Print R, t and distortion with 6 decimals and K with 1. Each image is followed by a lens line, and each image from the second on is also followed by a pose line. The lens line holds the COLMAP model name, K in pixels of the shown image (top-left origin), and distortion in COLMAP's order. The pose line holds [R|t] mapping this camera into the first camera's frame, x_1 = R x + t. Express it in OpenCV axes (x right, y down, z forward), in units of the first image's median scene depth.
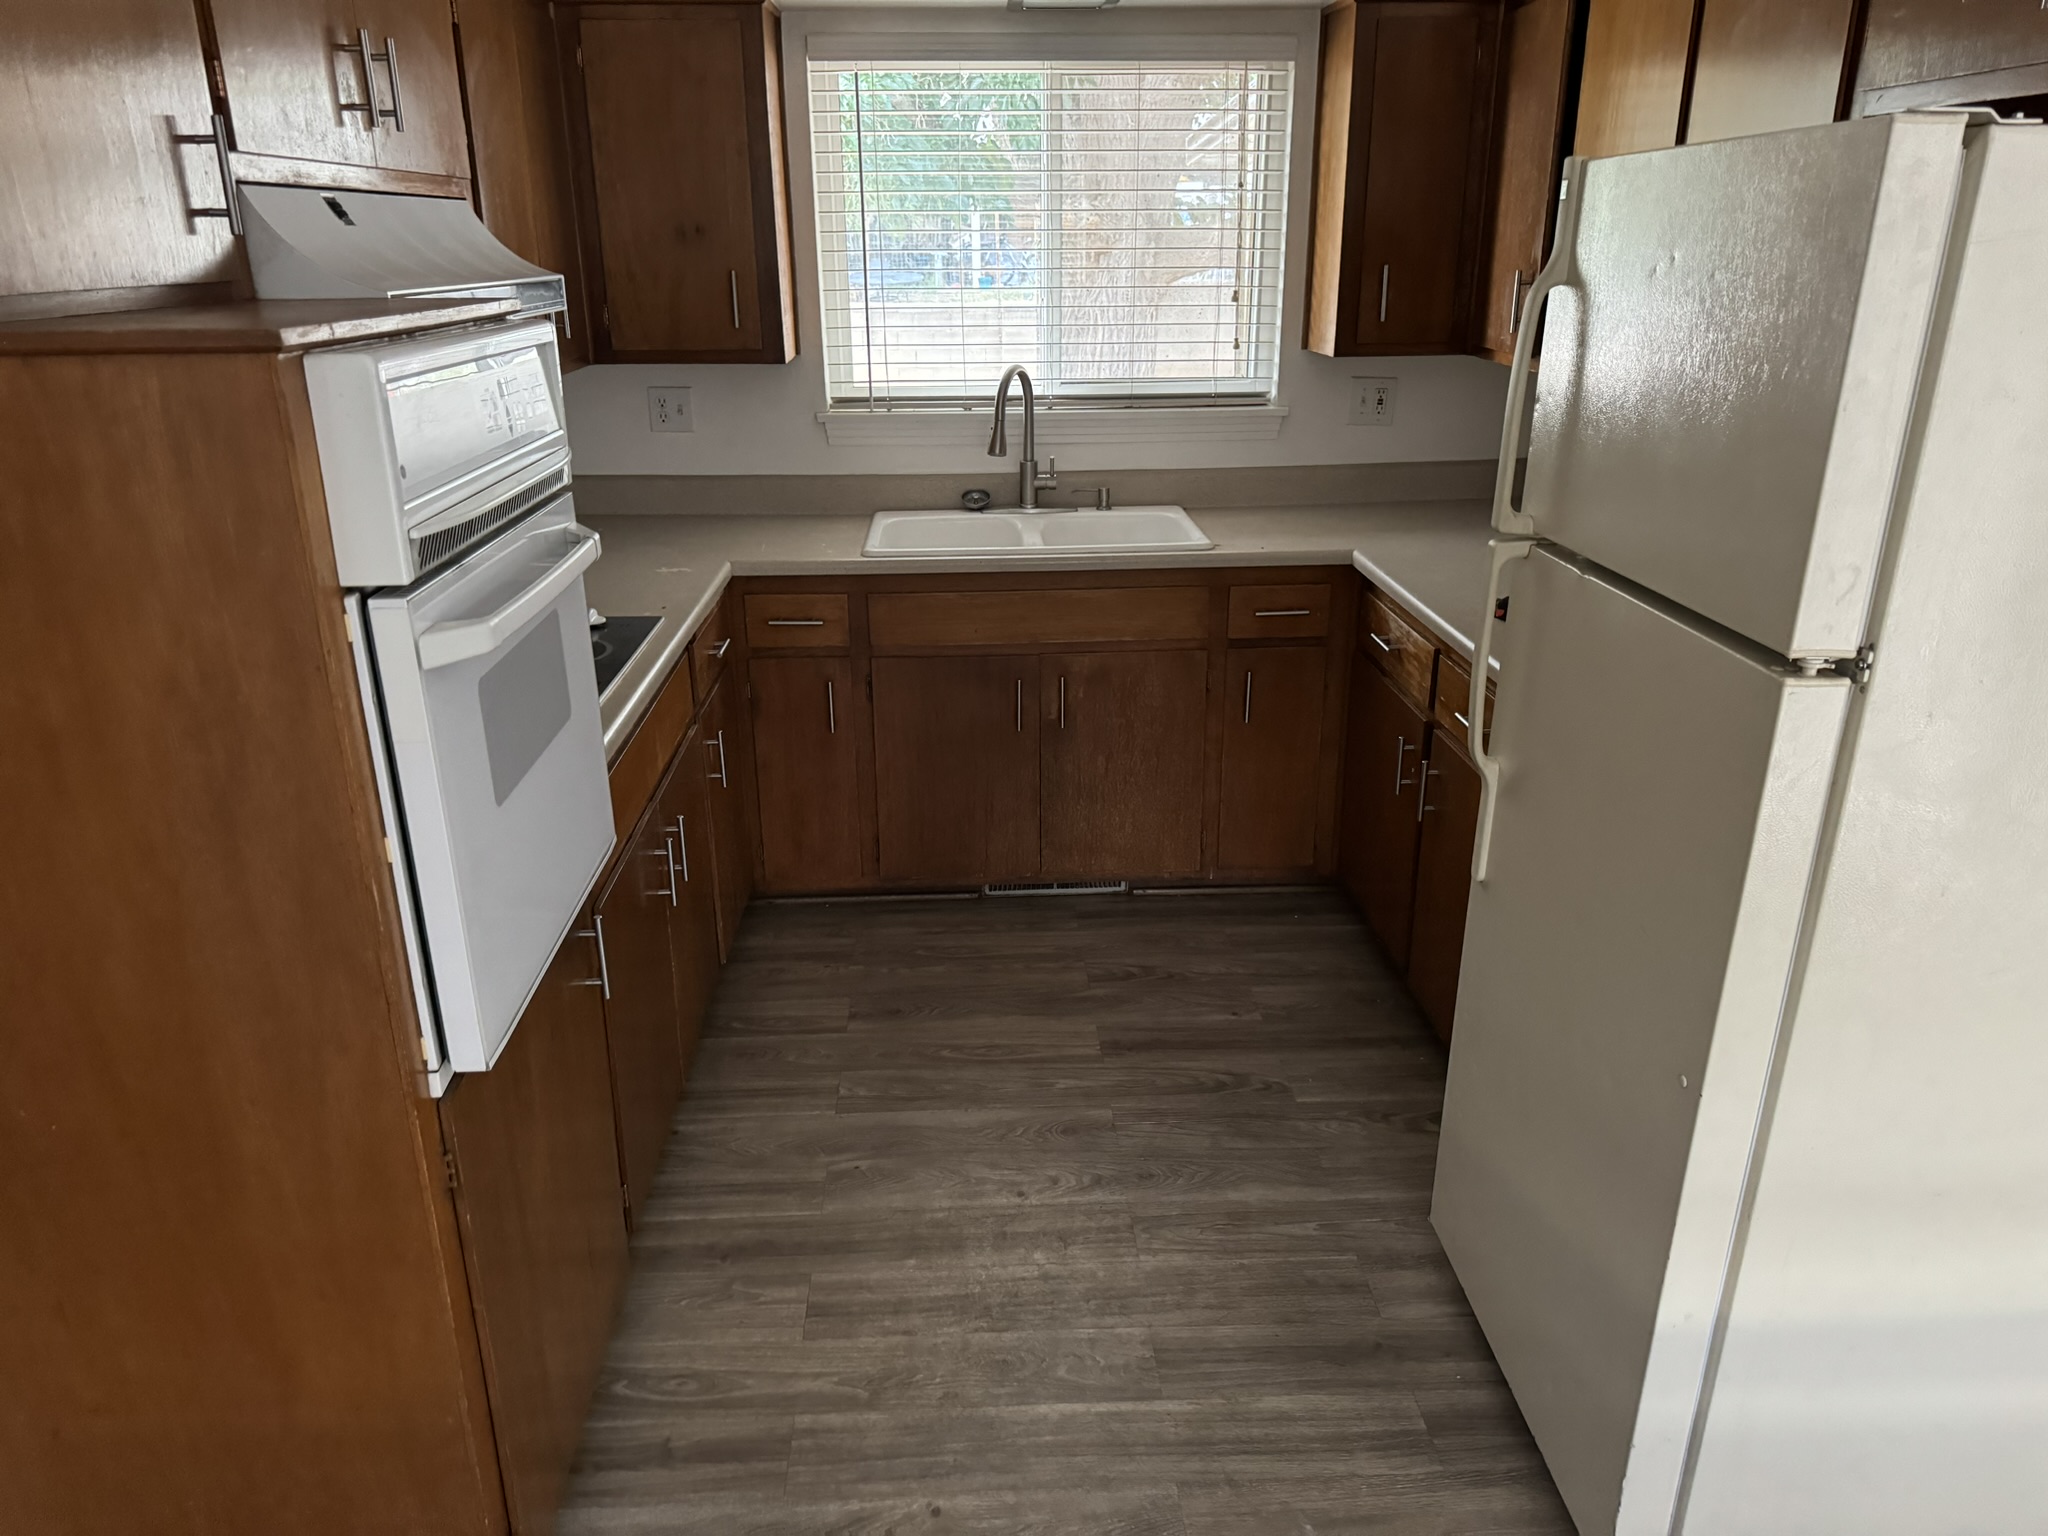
lens RADIAL K [[1406.9, 0, 1024.0], [0, 1406.9, 768.0], [0, 0, 1]] dist [0.080247, -0.099513]
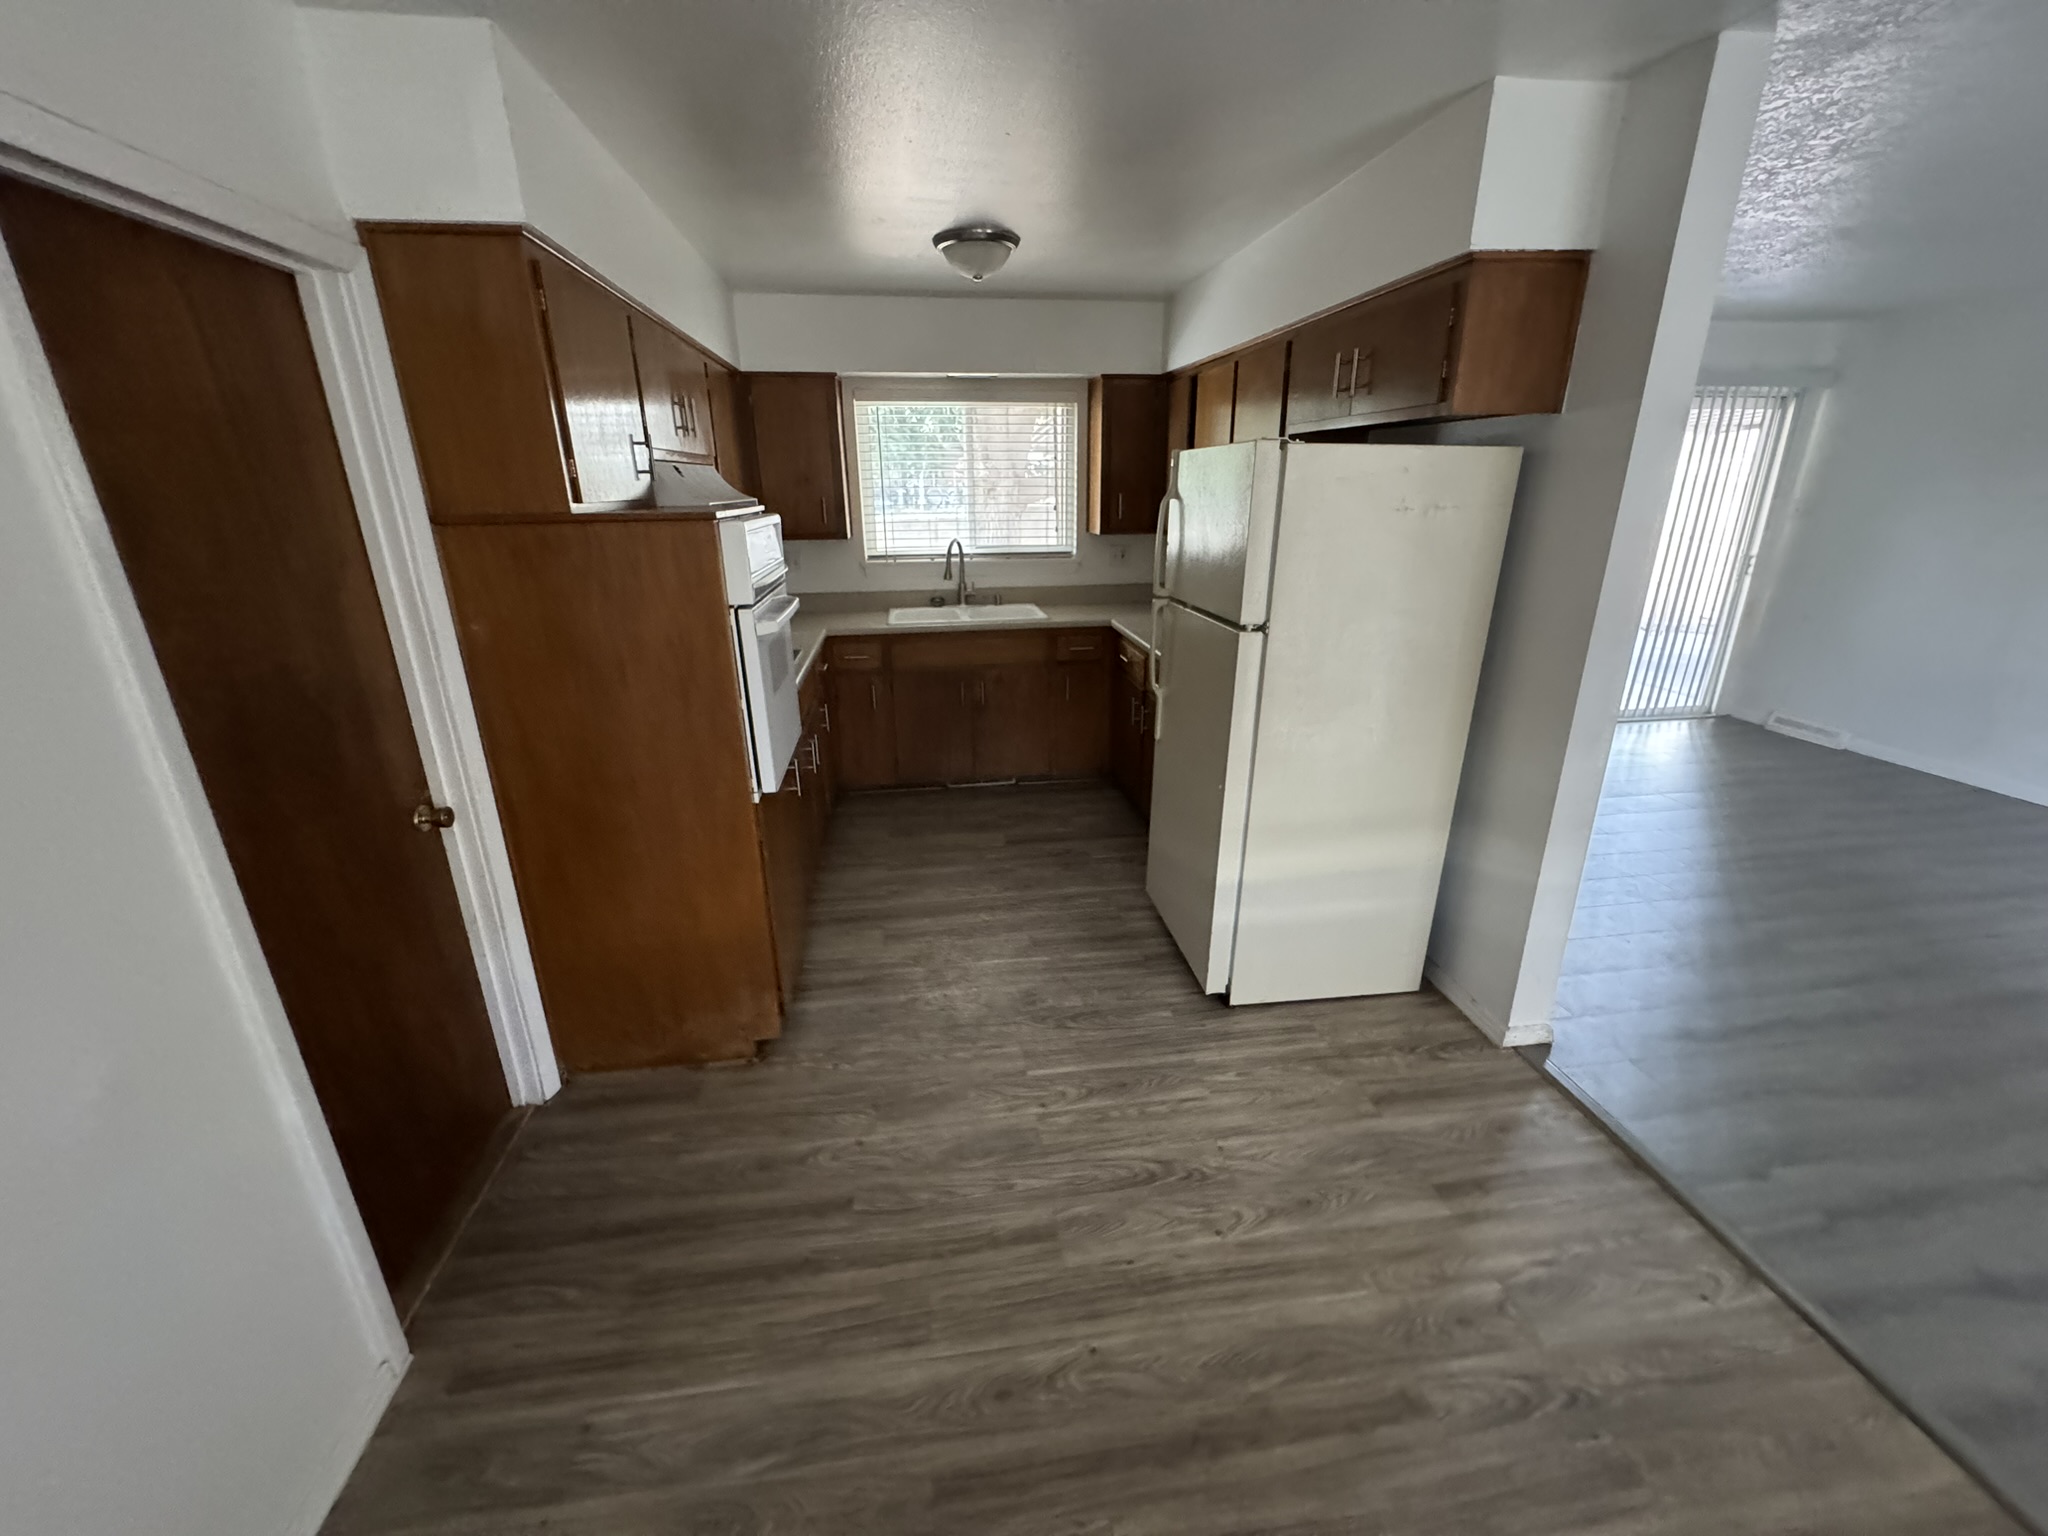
lens RADIAL K [[830.6, 0, 1024.0], [0, 830.6, 768.0], [0, 0, 1]] dist [0.001048, -0.000272]
pose [[0.995714, -0.031803, 0.086840, -0.027644], [0.034065, 0.999114, -0.024695, 0.122440], [-0.085978, 0.027548, 0.995916, -0.320142]]
